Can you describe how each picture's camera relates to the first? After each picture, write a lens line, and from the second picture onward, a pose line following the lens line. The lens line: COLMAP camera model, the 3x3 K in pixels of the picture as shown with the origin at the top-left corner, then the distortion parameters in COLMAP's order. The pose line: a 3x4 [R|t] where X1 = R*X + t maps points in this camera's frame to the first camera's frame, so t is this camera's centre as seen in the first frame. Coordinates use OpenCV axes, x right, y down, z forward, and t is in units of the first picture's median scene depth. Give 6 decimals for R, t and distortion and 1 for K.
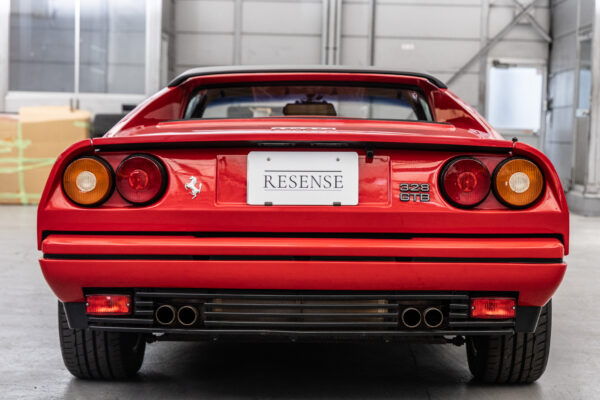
lens RADIAL K [[1289.7, 0, 300.7], [0, 1289.7, 200.9], [0, 0, 1]] dist [-0.250874, 0.000000]
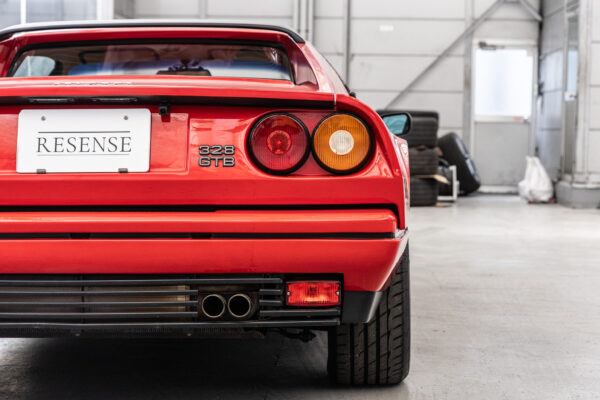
lens RADIAL K [[1392.5, 0, 298.6], [0, 1392.5, 195.8], [0, 0, 1]] dist [-0.165941, 0.000000]
pose [[0.999773, -0.010738, 0.018423, 0.124095], [0.010742, 0.999942, -0.000131, 0.019839], [-0.018421, 0.000328, 0.999830, 0.096116]]
